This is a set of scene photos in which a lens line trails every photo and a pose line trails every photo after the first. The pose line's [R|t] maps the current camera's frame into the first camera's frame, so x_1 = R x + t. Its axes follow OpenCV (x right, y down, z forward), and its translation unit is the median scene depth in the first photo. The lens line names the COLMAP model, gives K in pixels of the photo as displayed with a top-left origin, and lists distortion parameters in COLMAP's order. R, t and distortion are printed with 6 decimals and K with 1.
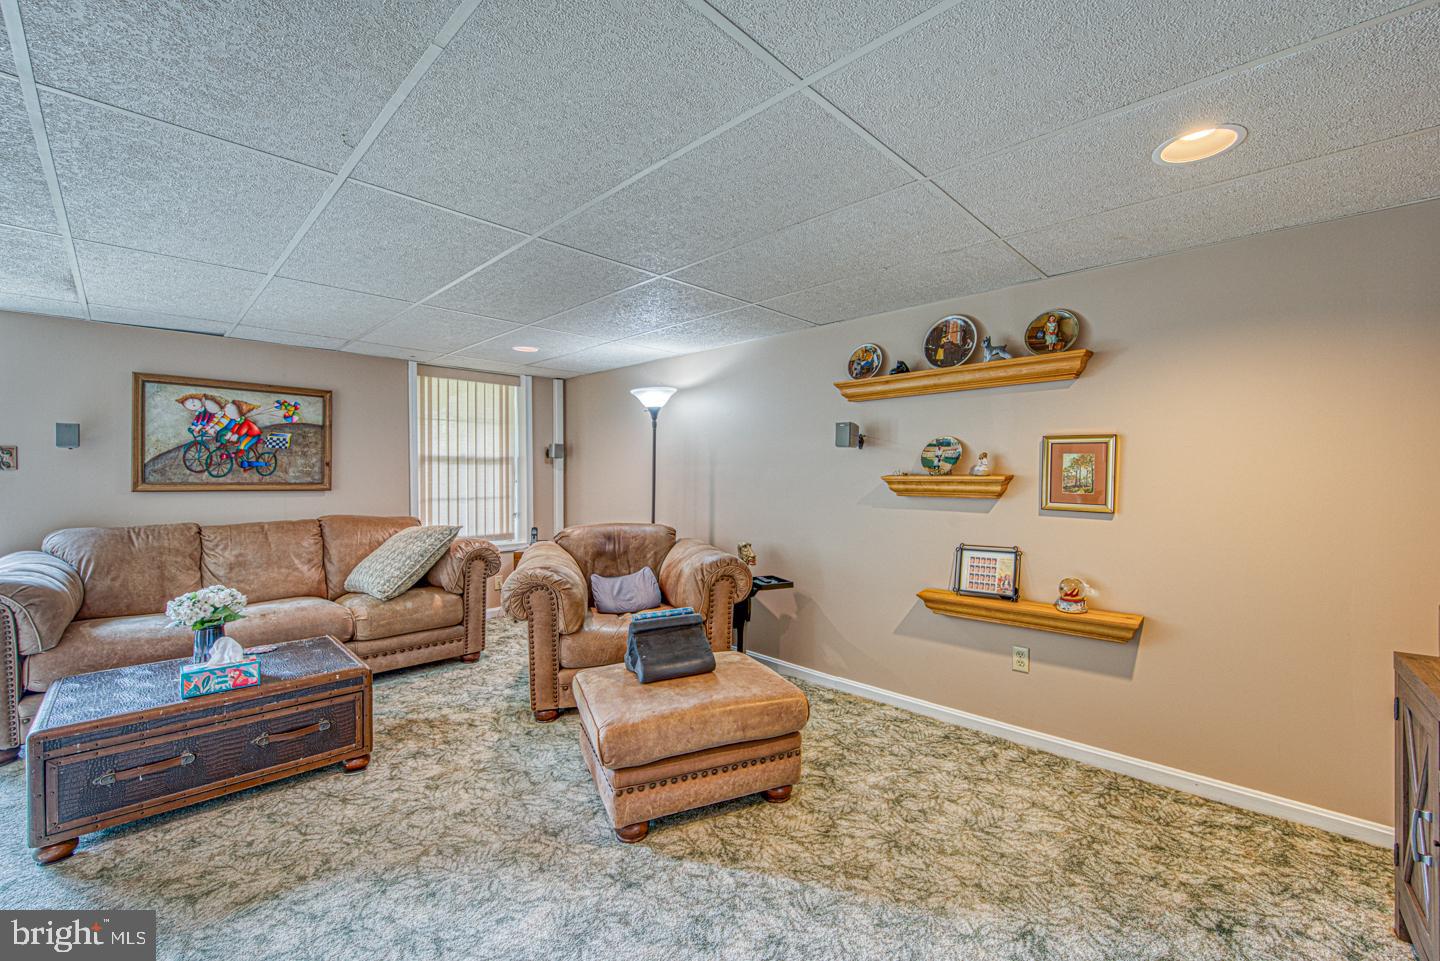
lens RADIAL K [[596.2, 0, 769.6], [0, 596.2, 467.6], [0, 0, 1]] dist [-0.009891, -0.000231]
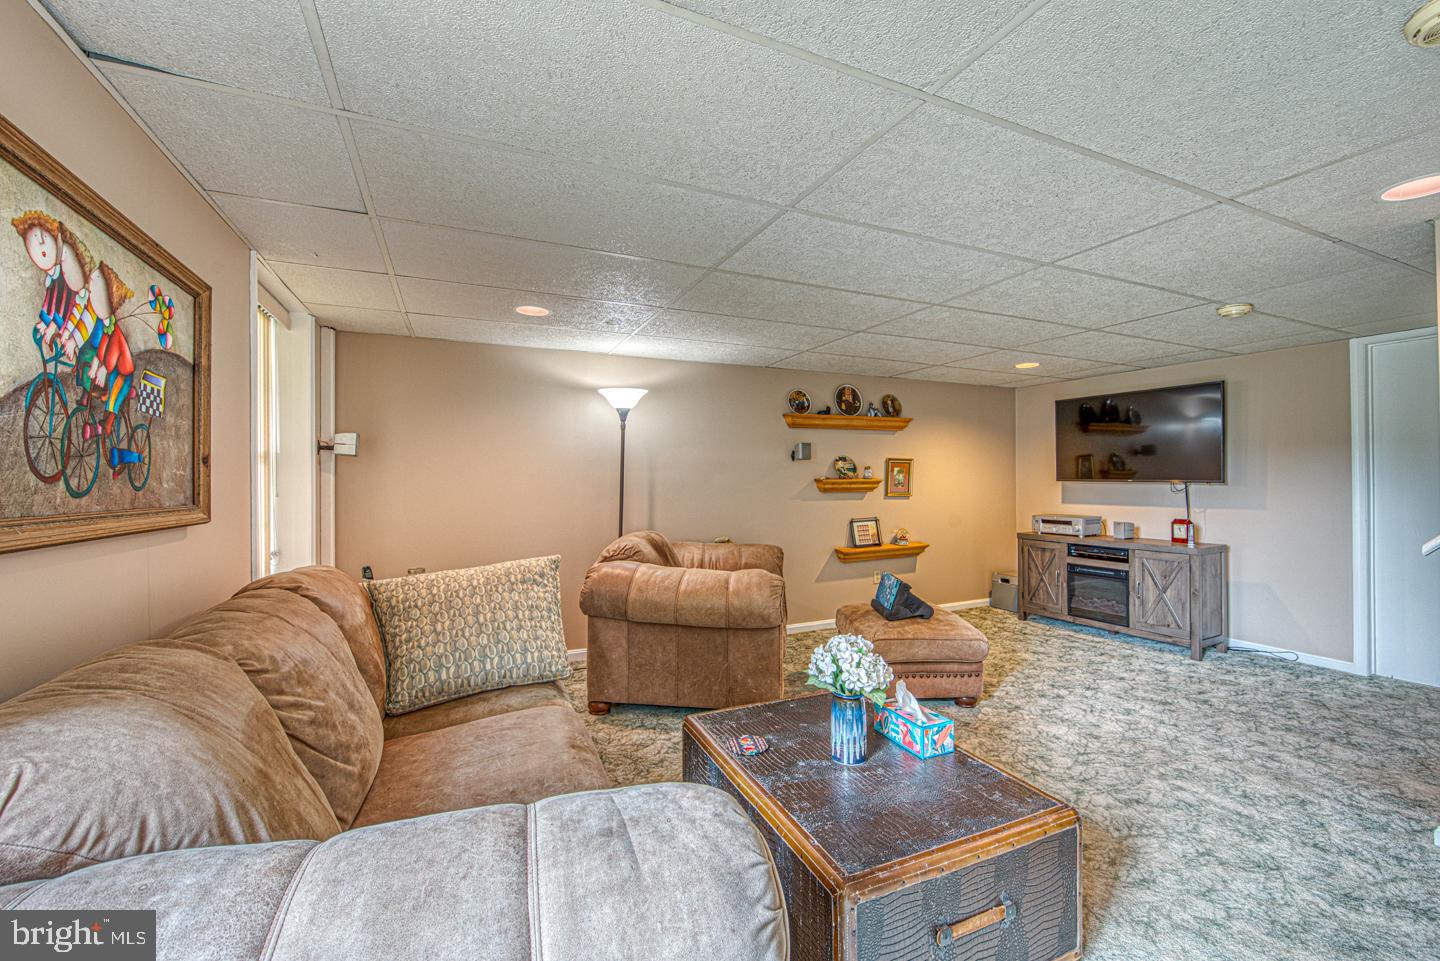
lens RADIAL K [[564.5, 0, 721.9], [0, 564.5, 469.4], [0, 0, 1]] dist [0.001355, -0.000085]
pose [[0.397368, 0.011065, 0.917593, -1.327523], [-0.004994, 0.999939, -0.009896, 0.003950], [-0.917646, -0.000650, 0.397399, 0.699127]]
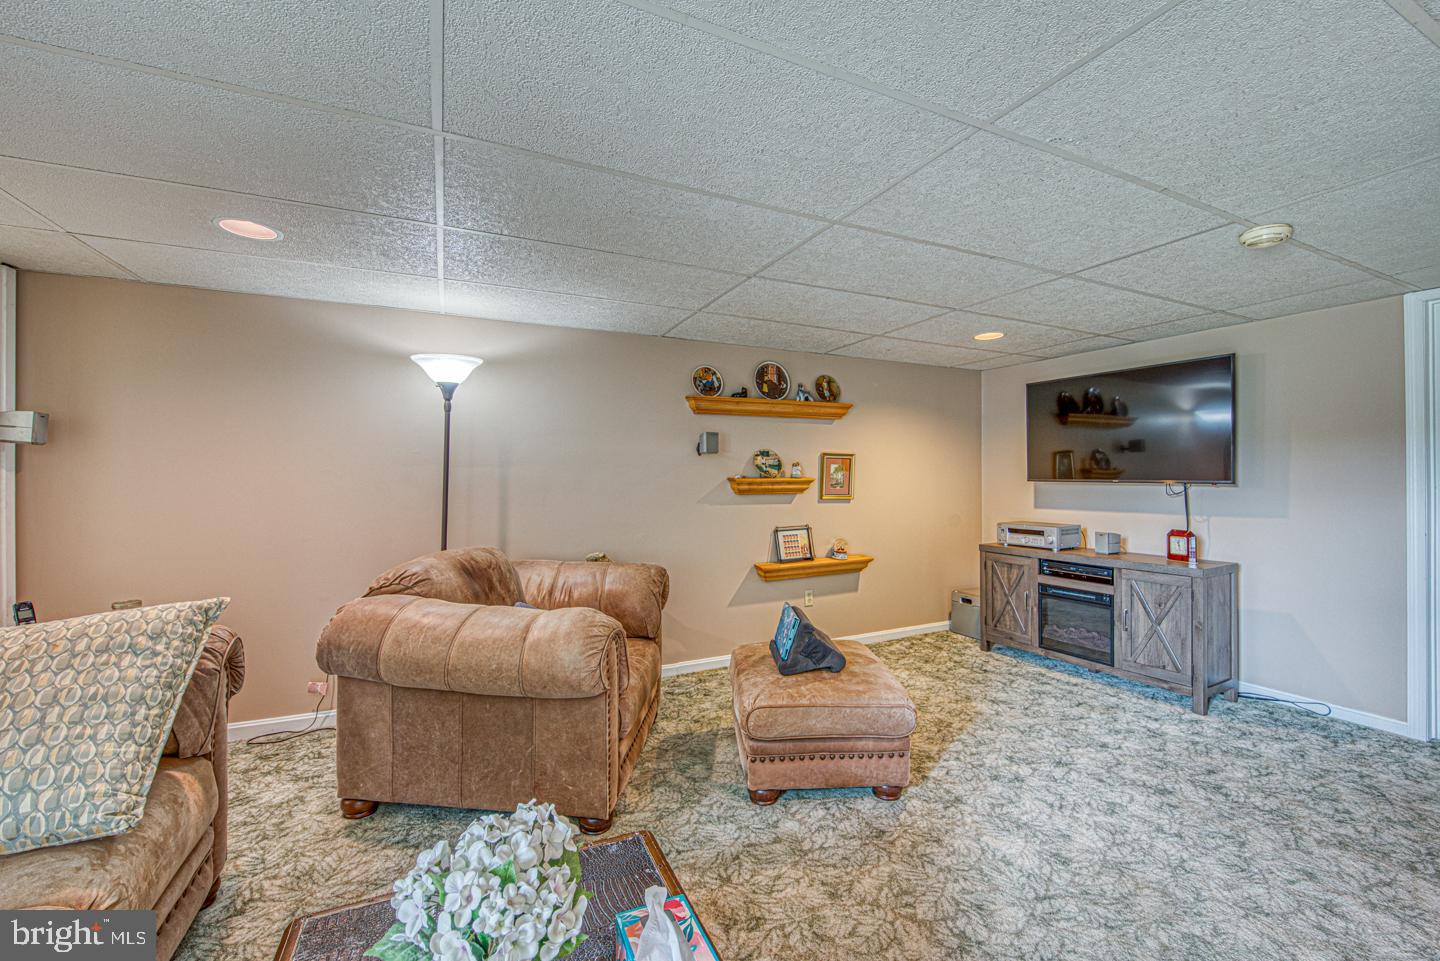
lens RADIAL K [[564.5, 0, 721.9], [0, 564.5, 469.4], [0, 0, 1]] dist [0.001355, -0.000085]
pose [[0.381670, 0.011159, 0.924231, -0.950626], [-0.007450, 0.999932, -0.008997, 0.006229], [-0.924268, -0.003452, 0.381727, 0.616102]]
